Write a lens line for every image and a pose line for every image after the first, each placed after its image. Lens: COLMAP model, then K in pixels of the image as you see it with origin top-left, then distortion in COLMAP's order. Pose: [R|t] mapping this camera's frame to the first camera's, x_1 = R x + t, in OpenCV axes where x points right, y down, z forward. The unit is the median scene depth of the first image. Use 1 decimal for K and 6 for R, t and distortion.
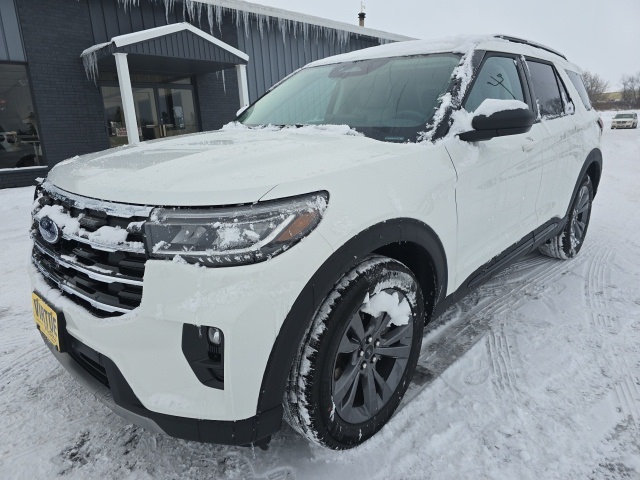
lens RADIAL K [[430.1, 0, 318.3], [0, 430.1, 235.1], [0, 0, 1]] dist [0.009434, -0.003992]
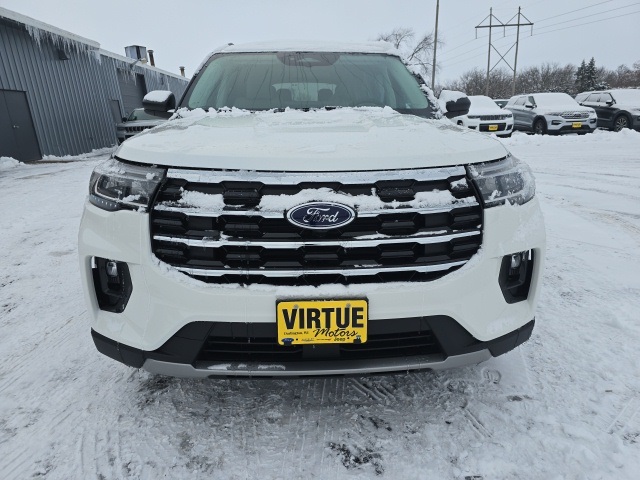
lens RADIAL K [[430.1, 0, 318.4], [0, 430.1, 244.7], [0, 0, 1]] dist [0.009434, -0.003992]
pose [[0.690977, -0.202567, 0.693914, -1.440154], [0.198220, 0.976235, 0.087601, -0.037236], [-0.695168, 0.077018, 0.714709, 0.461368]]
